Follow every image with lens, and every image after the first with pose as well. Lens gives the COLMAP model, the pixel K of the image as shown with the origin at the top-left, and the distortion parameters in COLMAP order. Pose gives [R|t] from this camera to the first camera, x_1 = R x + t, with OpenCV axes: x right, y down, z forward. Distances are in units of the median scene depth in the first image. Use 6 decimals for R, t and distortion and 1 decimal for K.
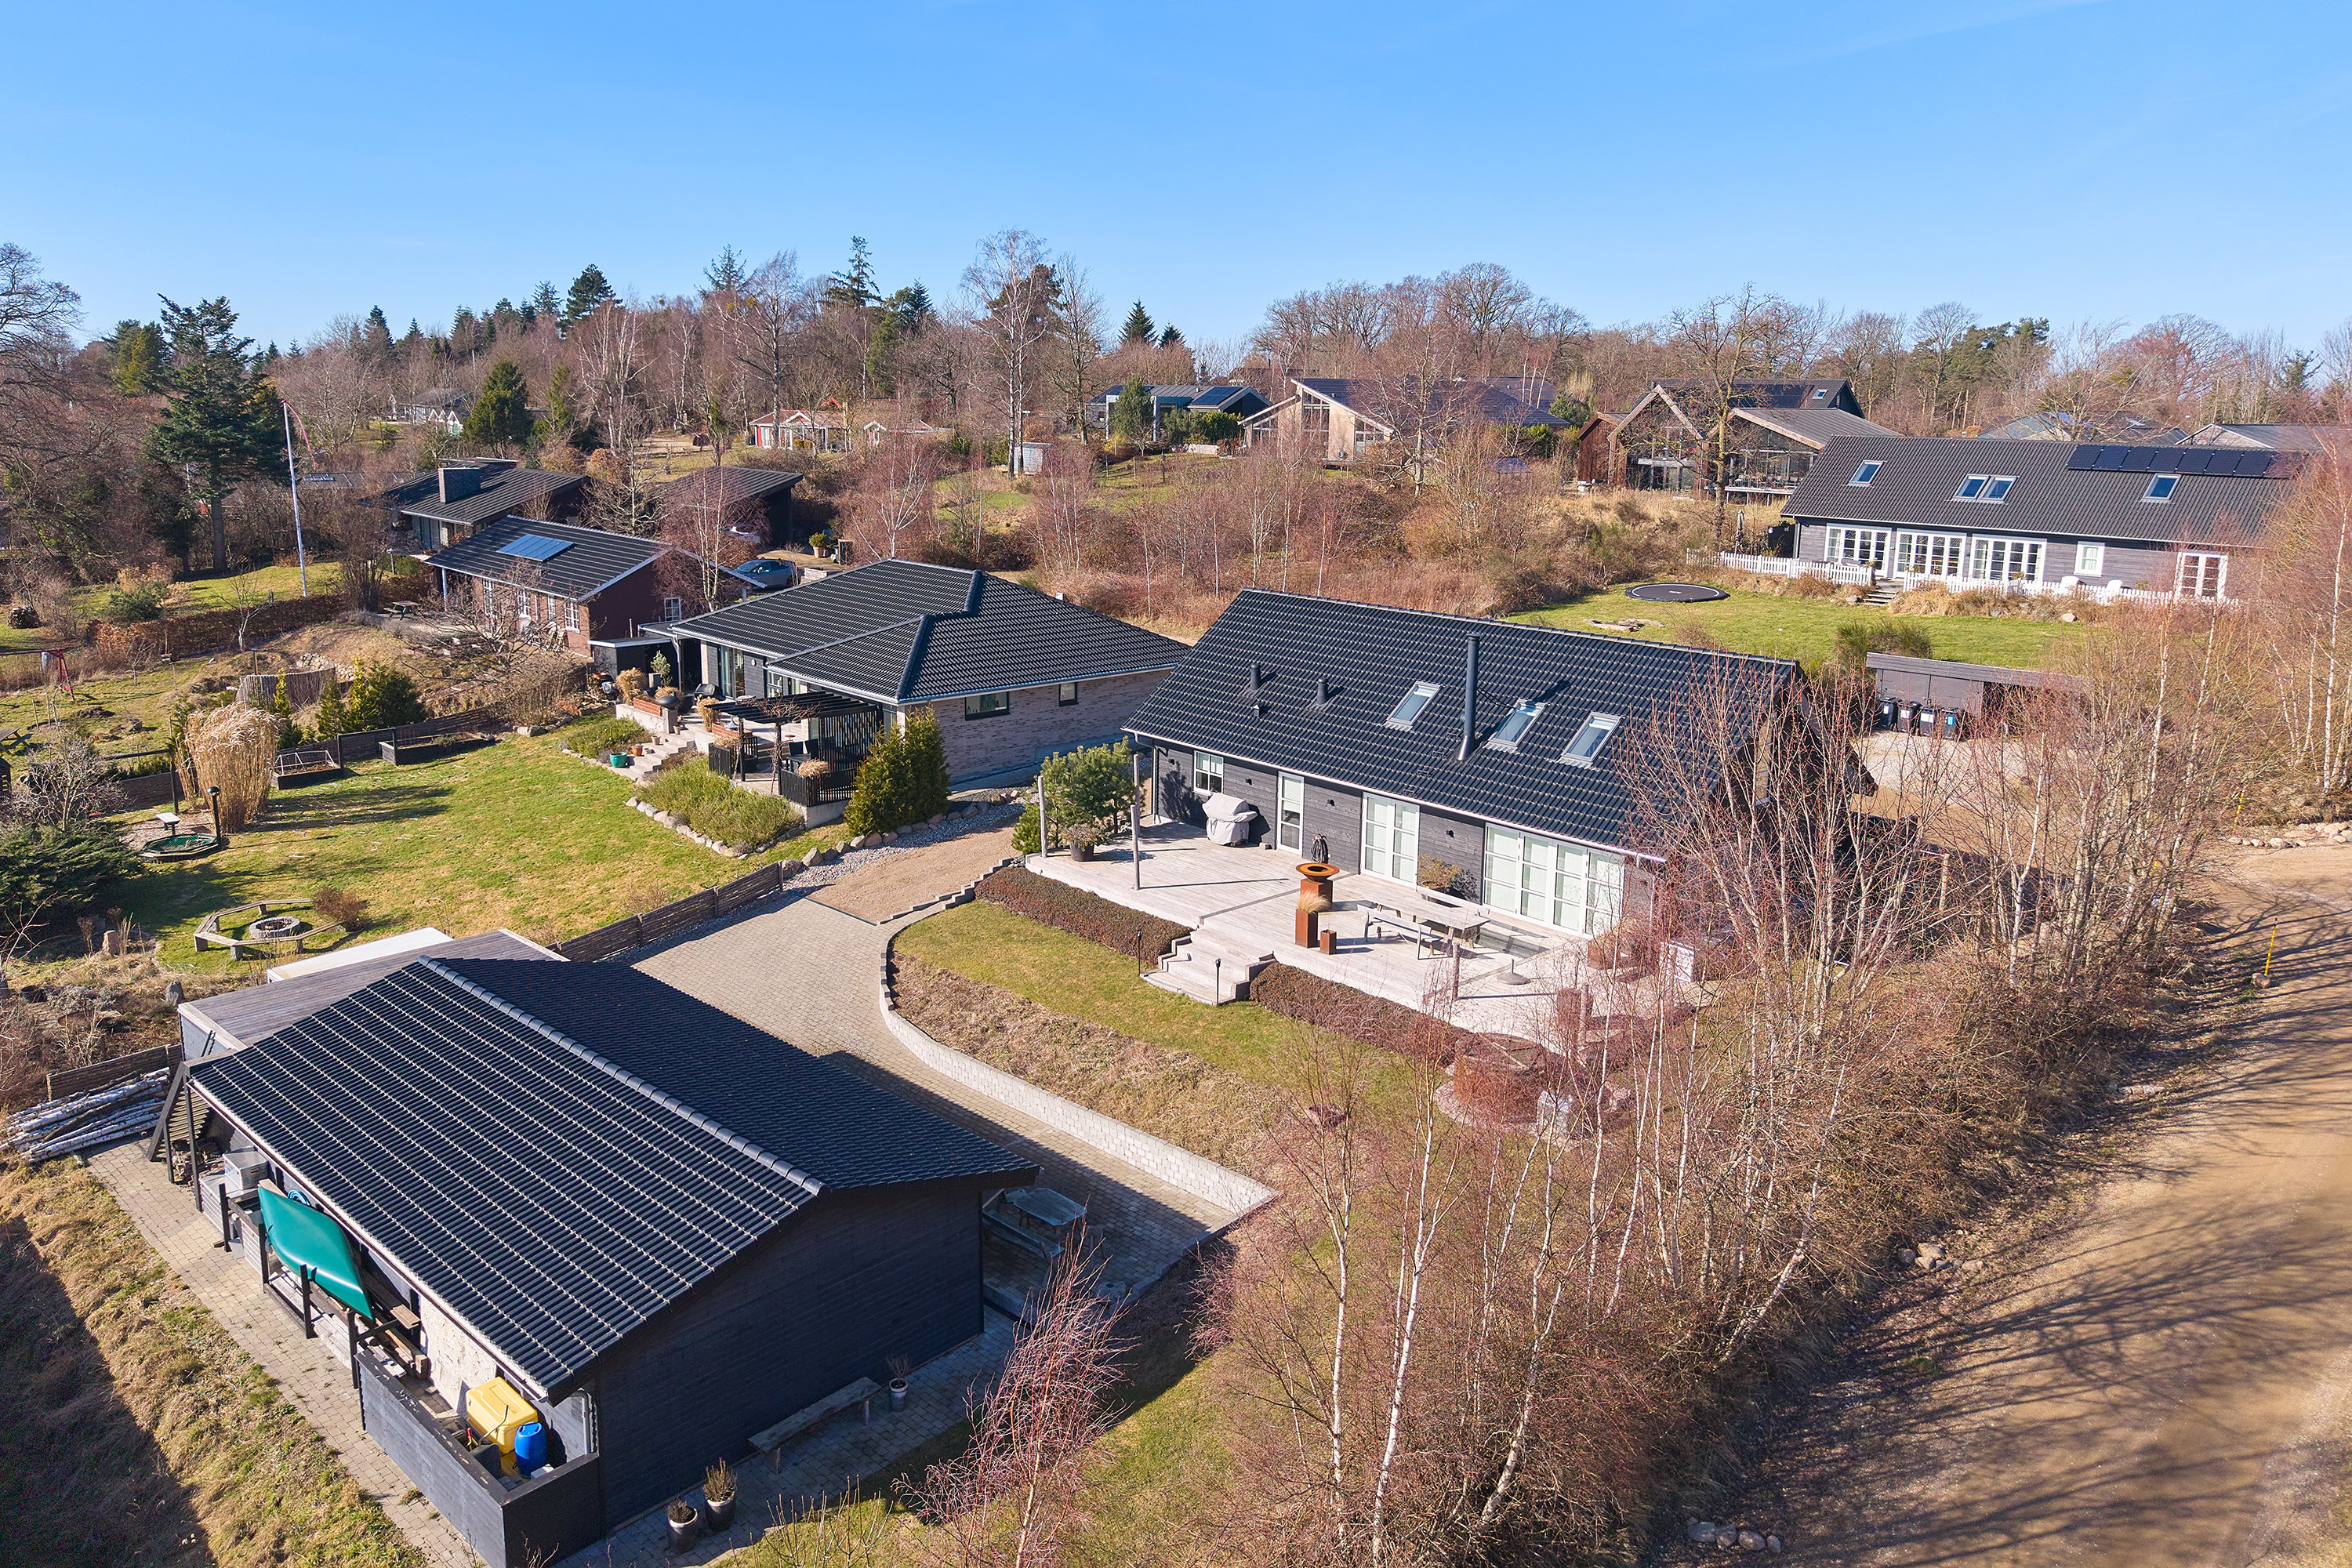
lens RADIAL K [[1609.2, 0, 1109.7], [0, 1609.2, 703.2], [0, 0, 1]] dist [0.042076, -0.062345]
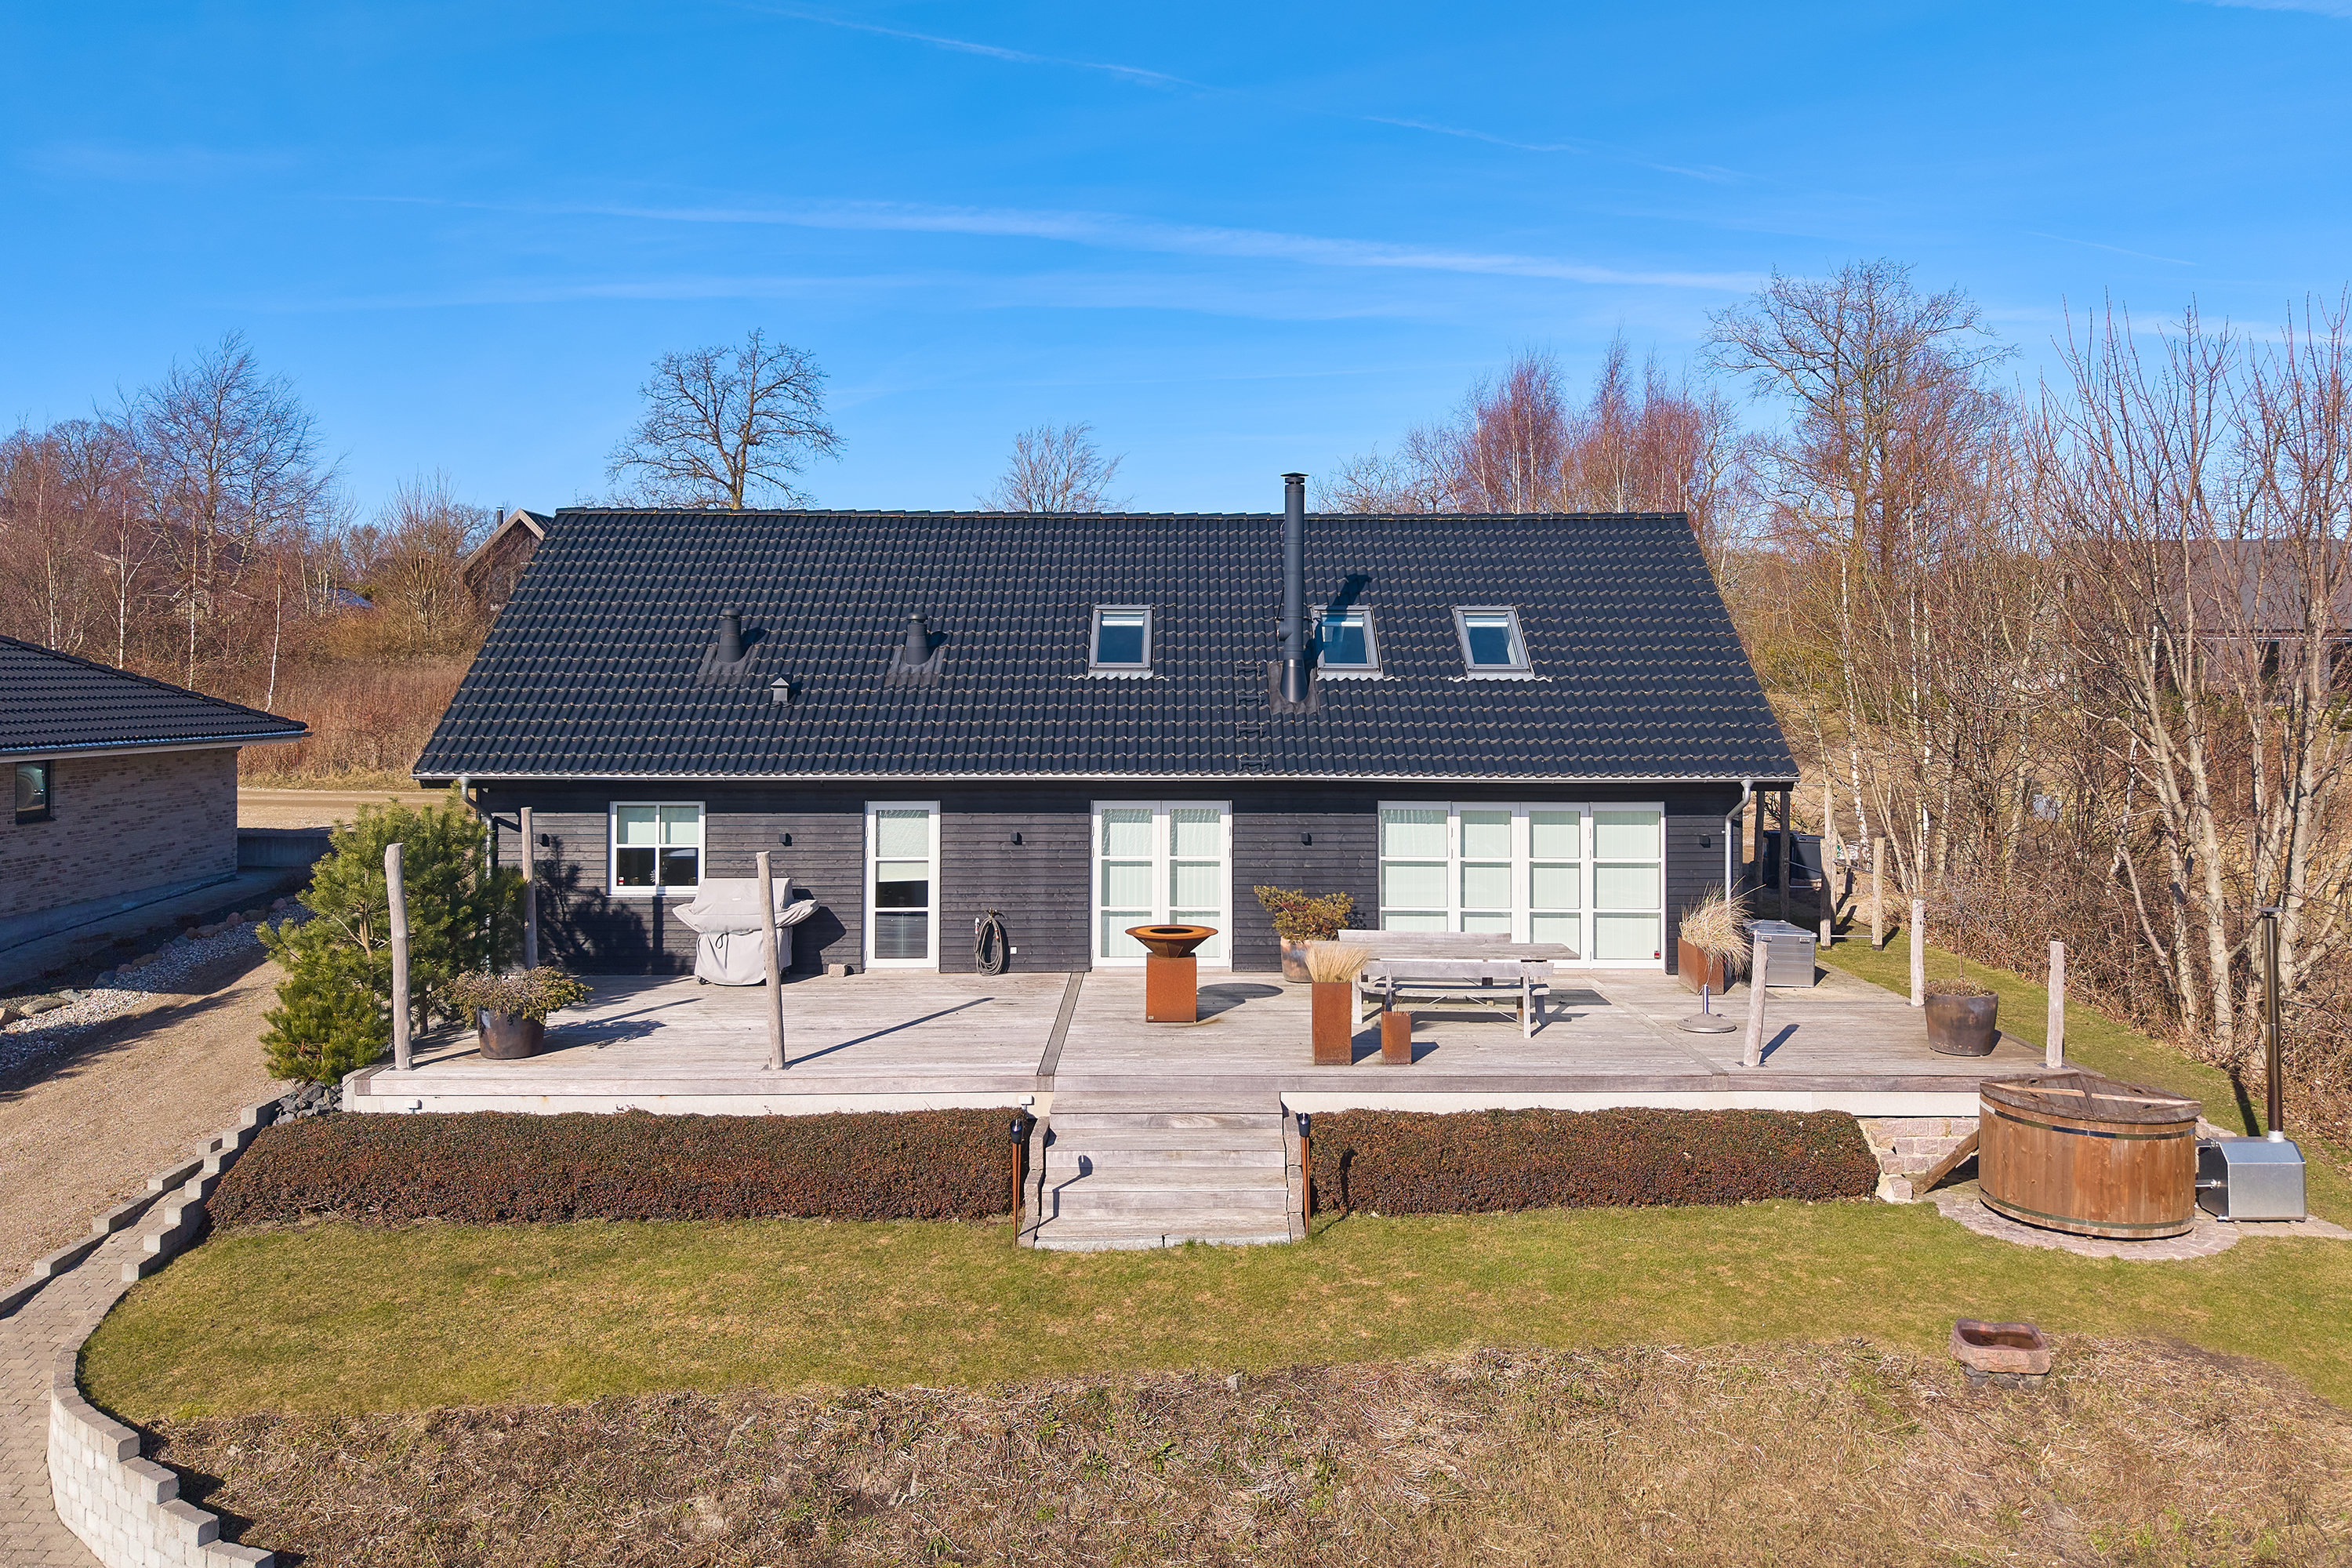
lens RADIAL K [[1737.1, 0, 1218.3], [0, 1737.1, 659.8], [0, 0, 1]] dist [0.017232, -0.003811]
pose [[0.656883, -0.007647, 0.753954, -0.168722], [0.149066, 0.981529, -0.119919, 0.061446], [-0.739110, 0.191161, 0.645890, 0.451394]]
